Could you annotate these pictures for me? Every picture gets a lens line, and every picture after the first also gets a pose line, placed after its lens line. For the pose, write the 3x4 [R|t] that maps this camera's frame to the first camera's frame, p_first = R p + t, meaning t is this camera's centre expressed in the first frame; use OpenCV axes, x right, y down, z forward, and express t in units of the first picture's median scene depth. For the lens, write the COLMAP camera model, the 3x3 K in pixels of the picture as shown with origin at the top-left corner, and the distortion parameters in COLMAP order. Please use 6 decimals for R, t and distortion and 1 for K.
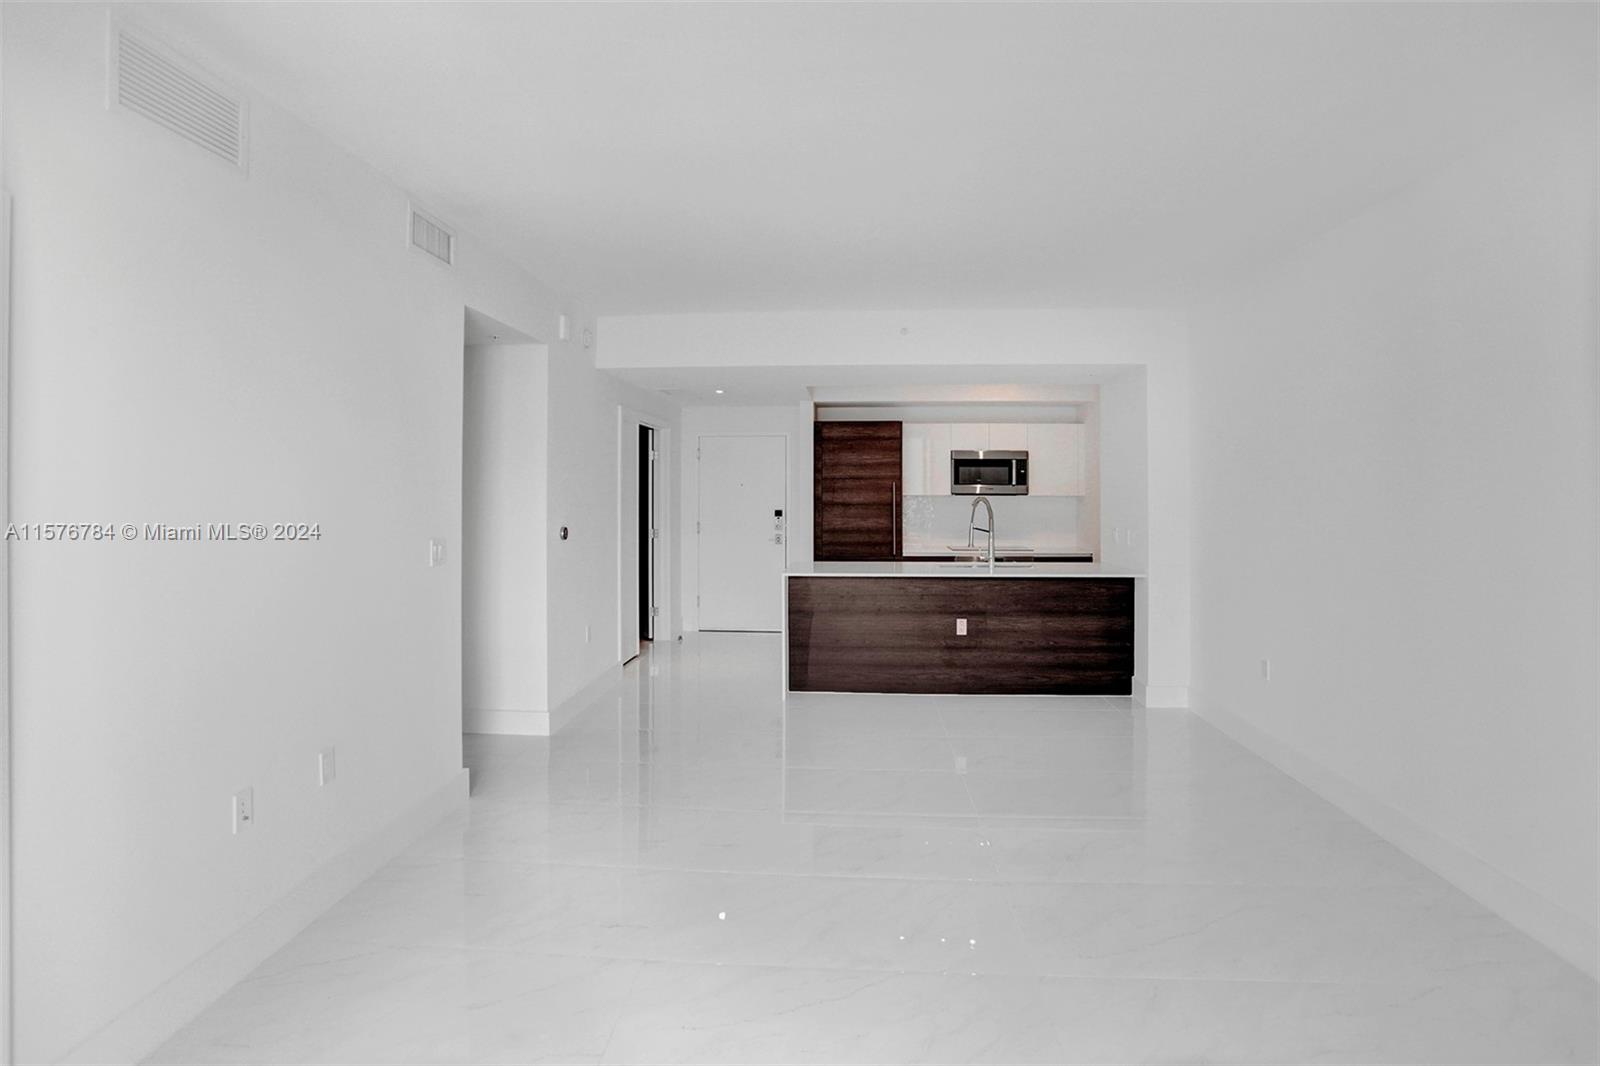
lens RADIAL K [[816.7, 0, 792.8], [0, 816.7, 509.3], [0, 0, 1]] dist [-0.053511, 0.024579]
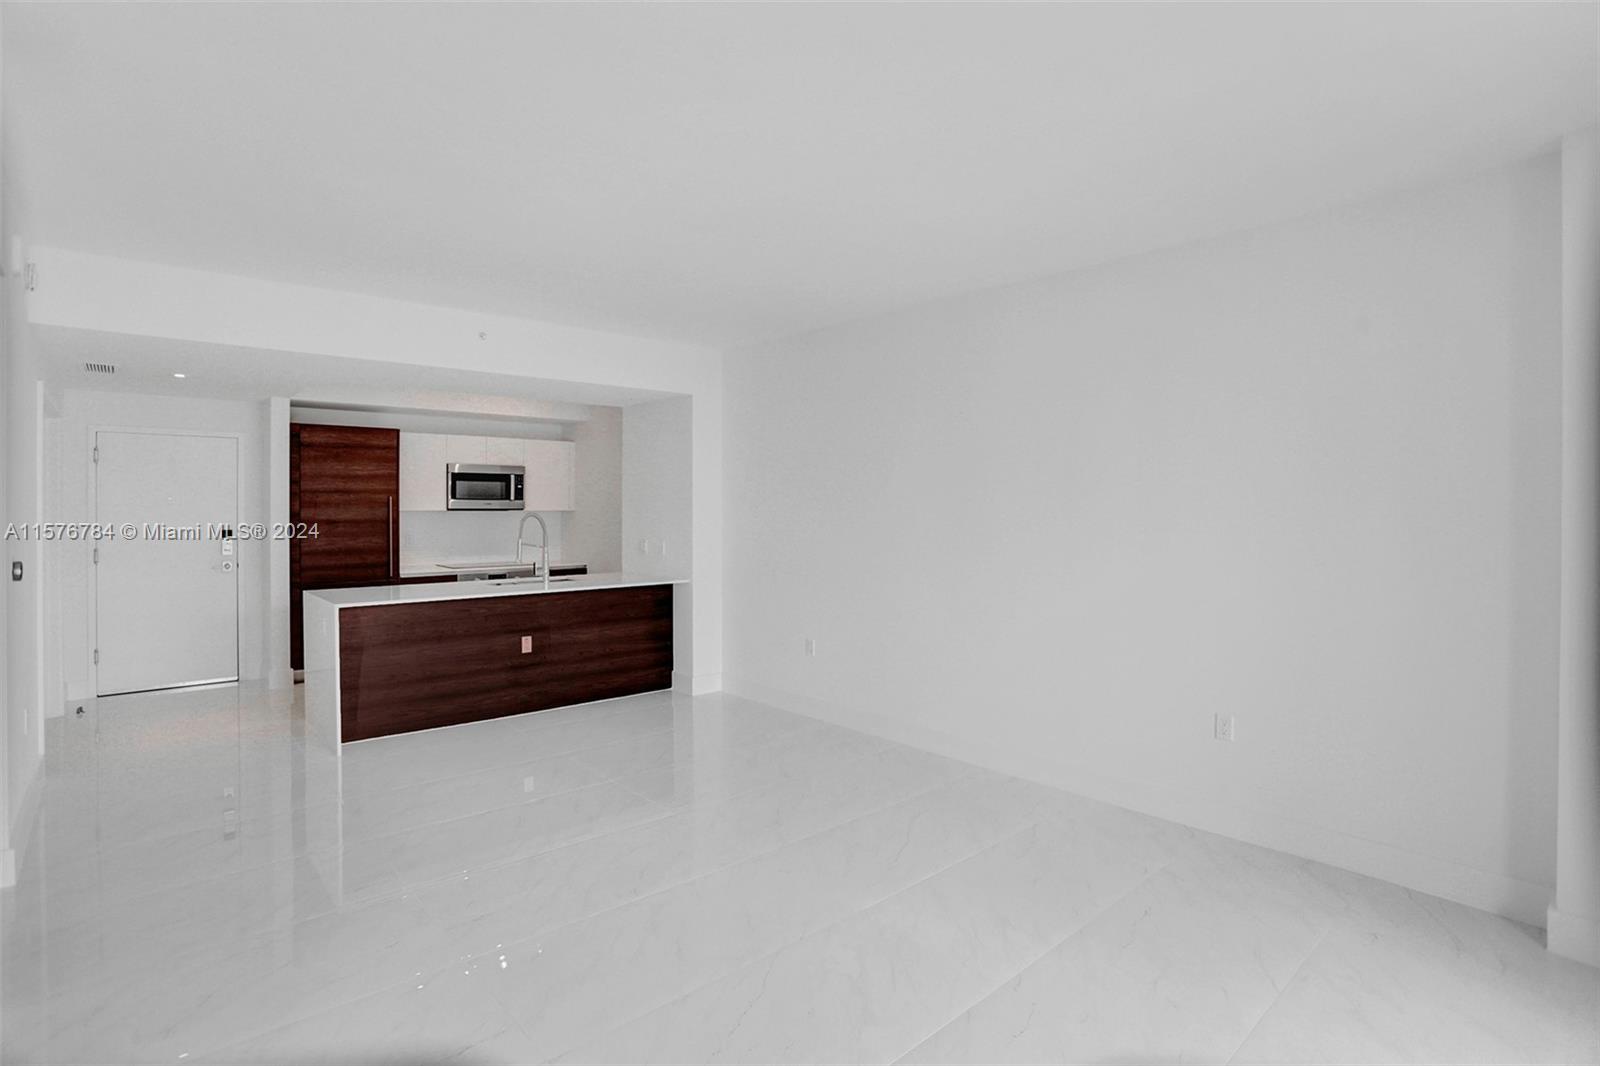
lens RADIAL K [[816.7, 0, 792.8], [0, 816.7, 509.3], [0, 0, 1]] dist [-0.053511, 0.024579]
pose [[0.705077, -0.002197, 0.709127, -0.194227], [0.013477, 0.999856, -0.010302, -0.003703], [-0.709003, 0.016820, 0.705005, 0.055722]]
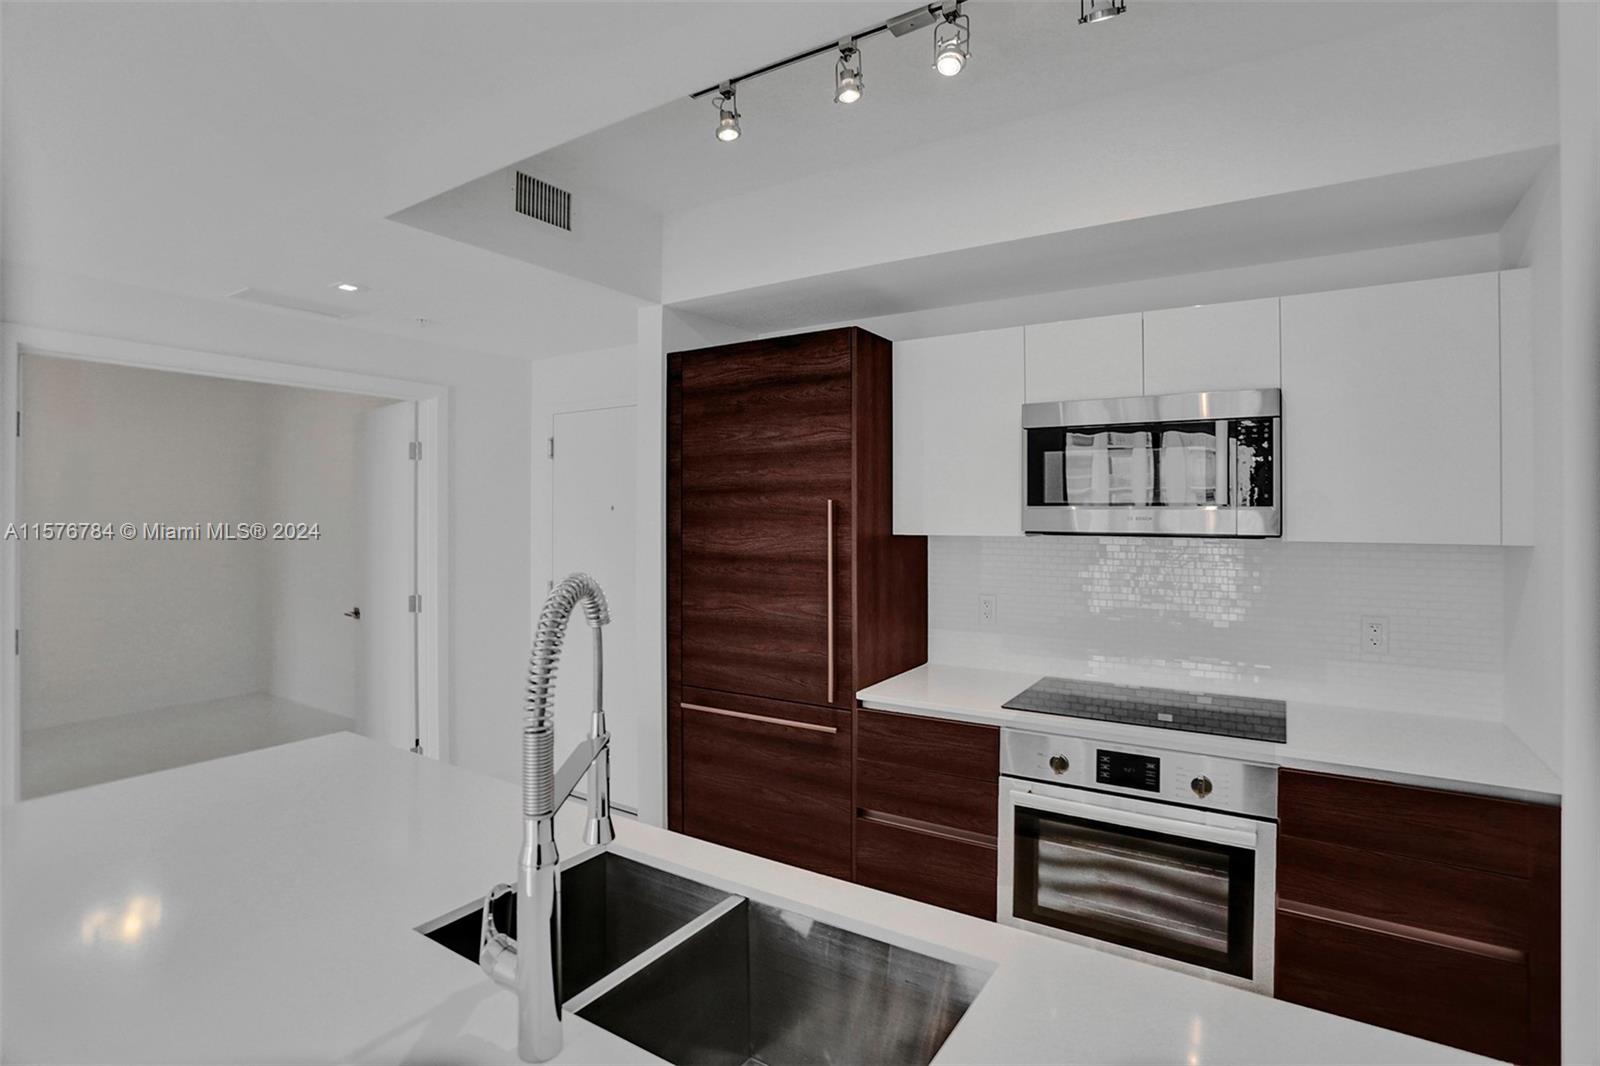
lens RADIAL K [[837.5, 0, 780.9], [0, 837.5, 507.9], [0, 0, 1]] dist [-0.050925, 0.036011]
pose [[0.863004, -0.001442, -0.505194, 0.288149], [-0.011173, 0.999697, -0.021940, -0.021075], [0.505073, 0.024579, 0.862727, 0.670065]]
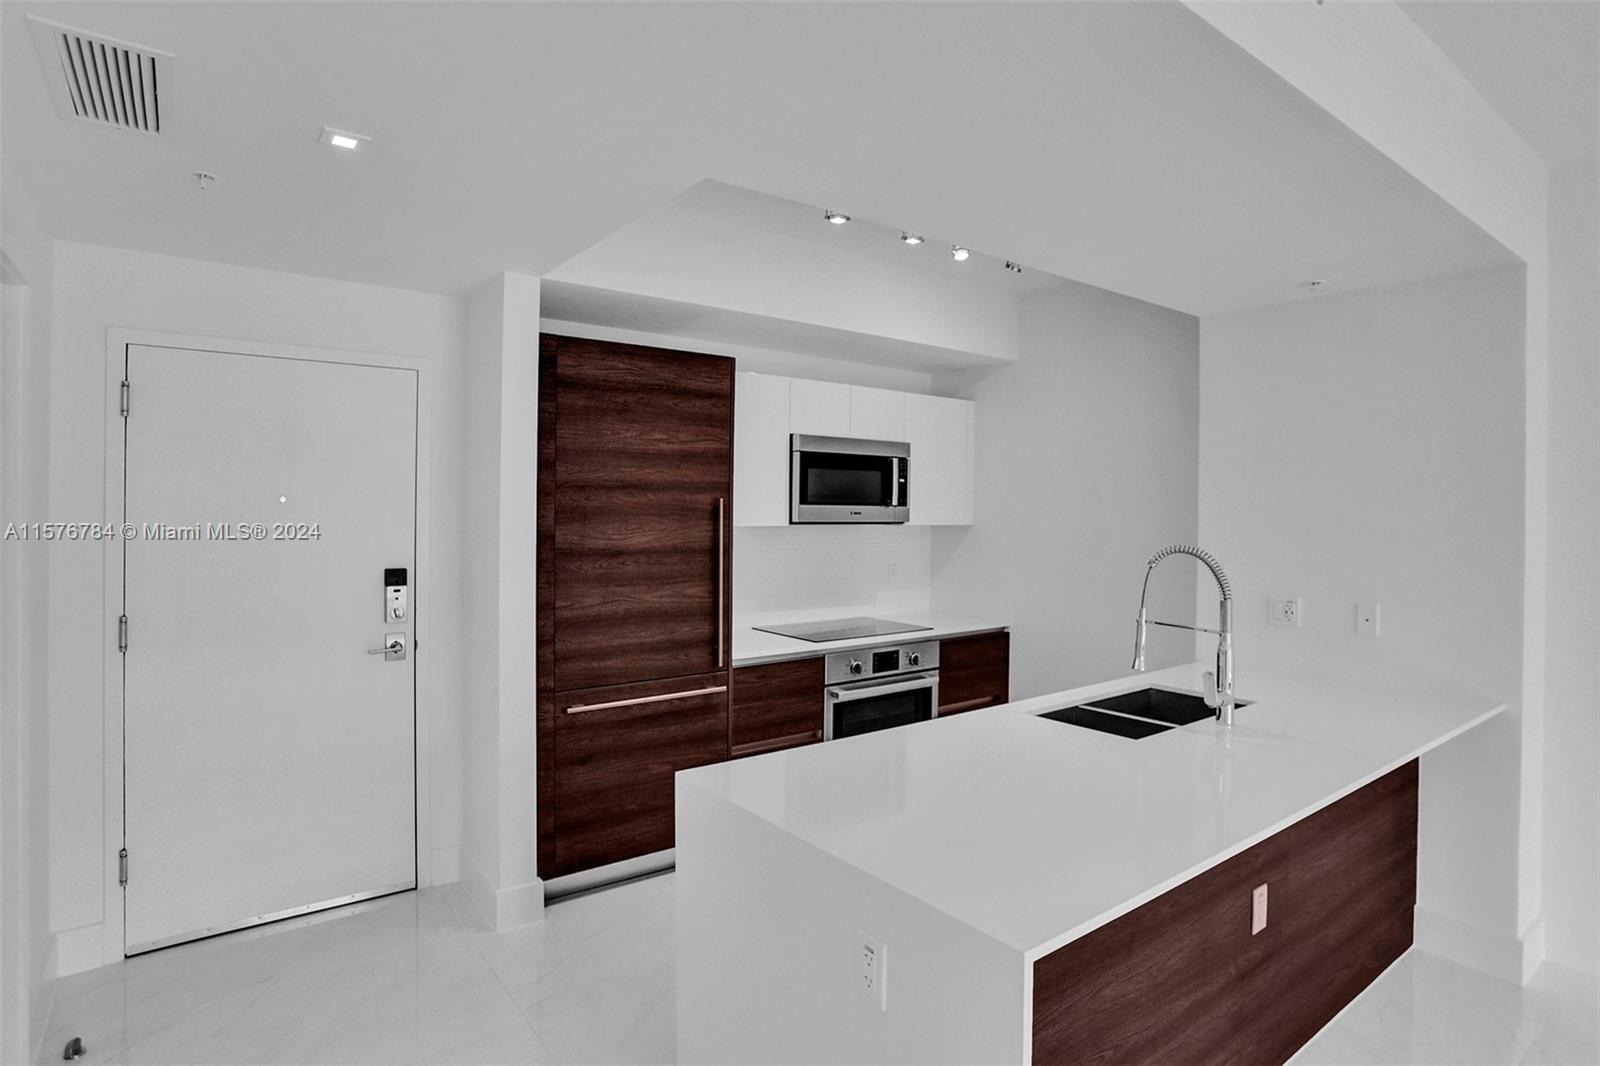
lens RADIAL K [[864.8, 0, 797.2], [0, 864.8, 507.7], [0, 0, 1]] dist [-0.054647, 0.018581]
pose [[0.756116, 0.006611, 0.654404, -0.141507], [0.004461, 0.999874, -0.015255, -0.020812], [-0.654422, 0.014454, 0.755991, 0.627649]]
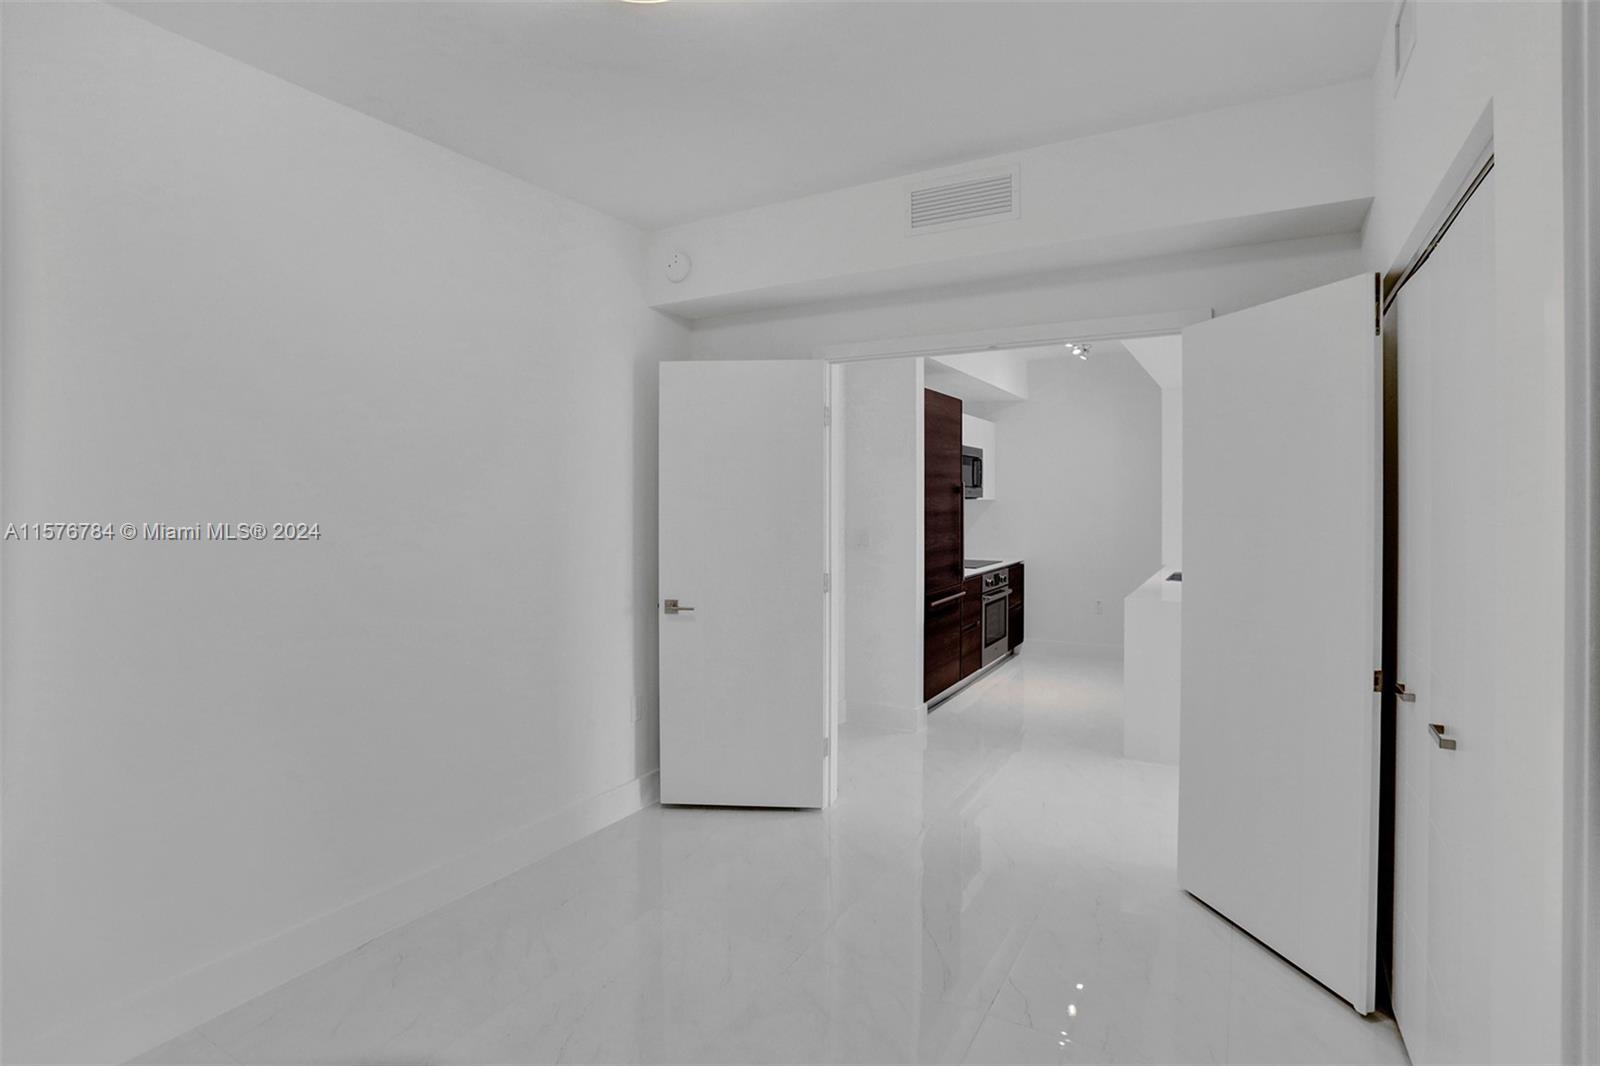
lens RADIAL K [[825.5, 0, 786.8], [0, 825.5, 497.2], [0, 0, 1]] dist [-0.086023, 0.036969]
pose [[0.461944, -0.000126, 0.886909, -0.594346], [0.018539, 0.999783, -0.009514, -0.015474], [-0.886715, 0.020838, 0.461846, 0.791457]]
